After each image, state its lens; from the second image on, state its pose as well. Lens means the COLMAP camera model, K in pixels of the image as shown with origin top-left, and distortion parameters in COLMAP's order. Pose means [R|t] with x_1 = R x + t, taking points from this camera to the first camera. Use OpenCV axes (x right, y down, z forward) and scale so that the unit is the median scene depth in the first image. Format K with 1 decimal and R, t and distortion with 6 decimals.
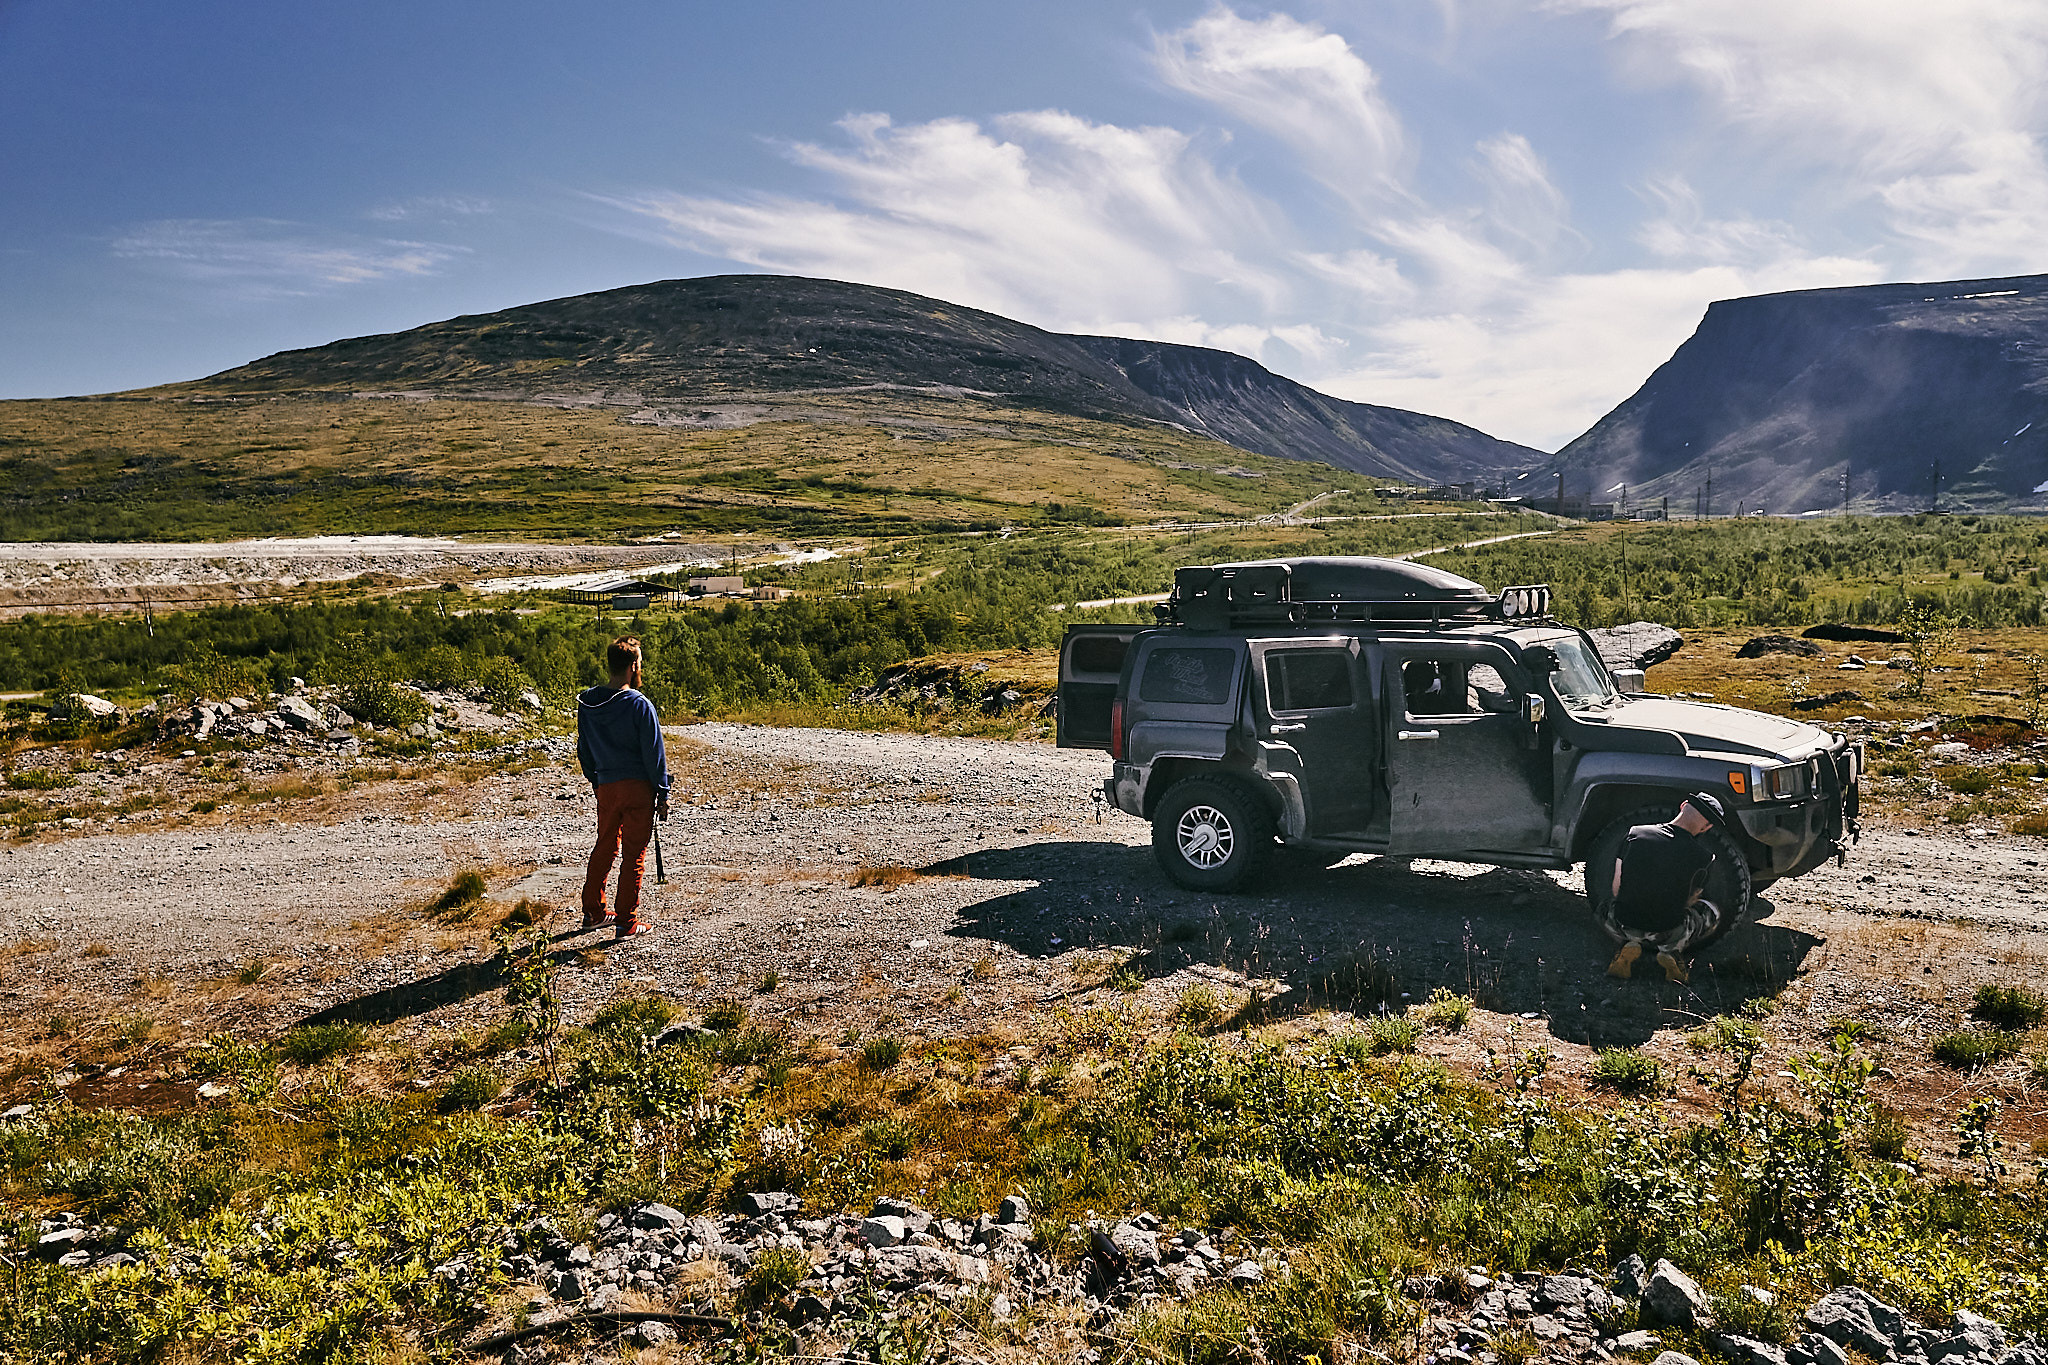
lens RADIAL K [[1717.7, 0, 1024.0], [0, 1717.7, 682.5], [0, 0, 1]] dist [0.041490, 0.001654]
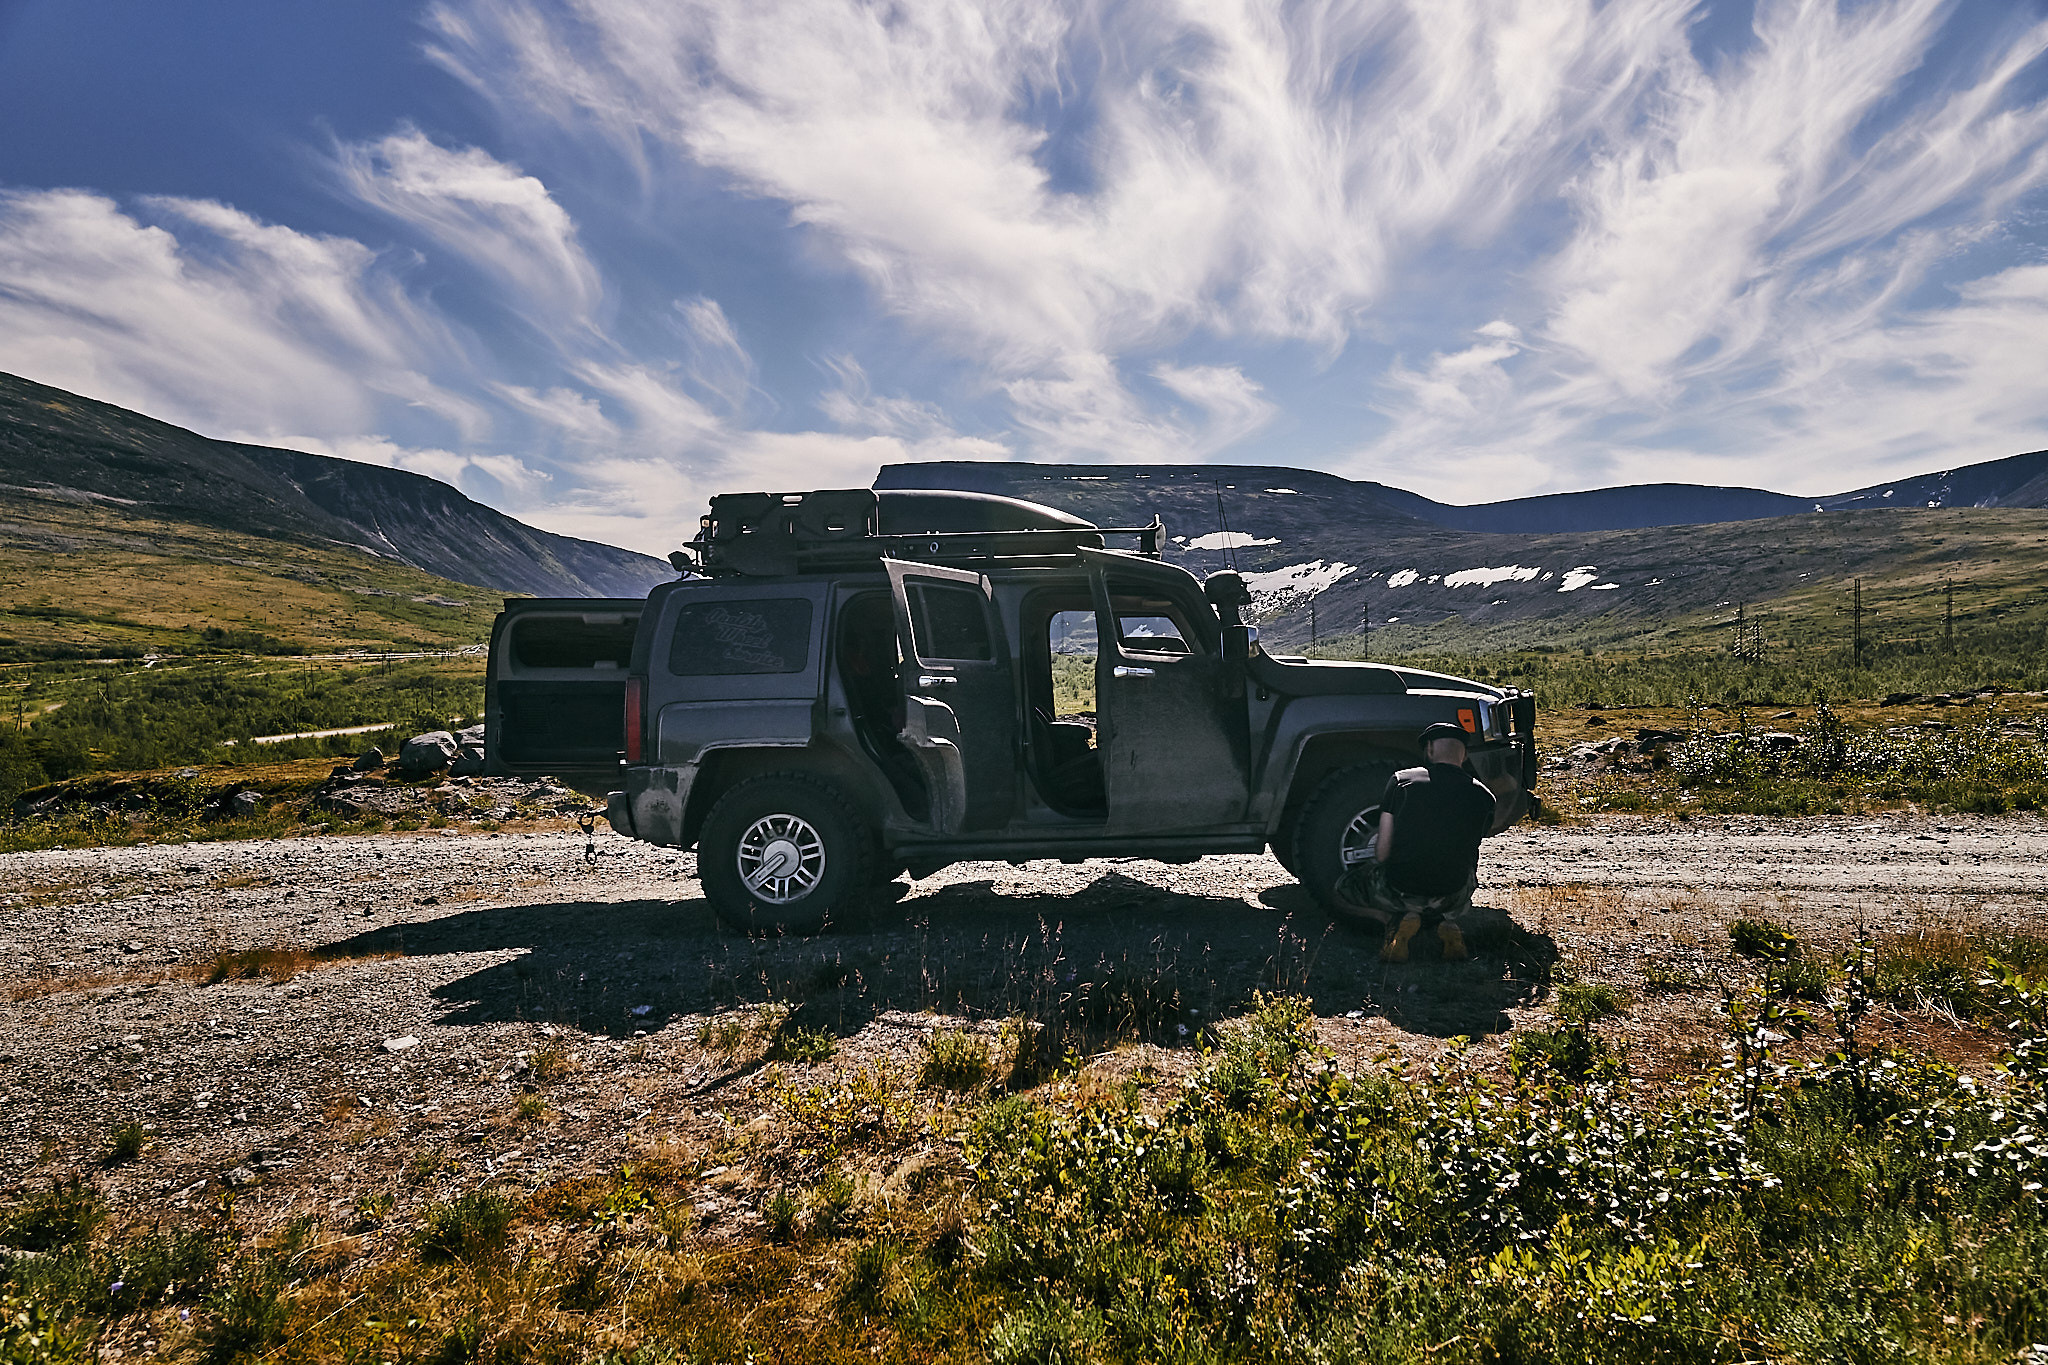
lens RADIAL K [[1497.6, 0, 1024.0], [0, 1497.6, 682.5], [0, 0, 1]] dist [0.001180, -0.003368]
pose [[0.838304, 0.012487, 0.545059, -0.053227], [0.058102, 0.991998, -0.112087, 0.033236], [-0.542098, 0.125632, 0.830871, 0.150860]]
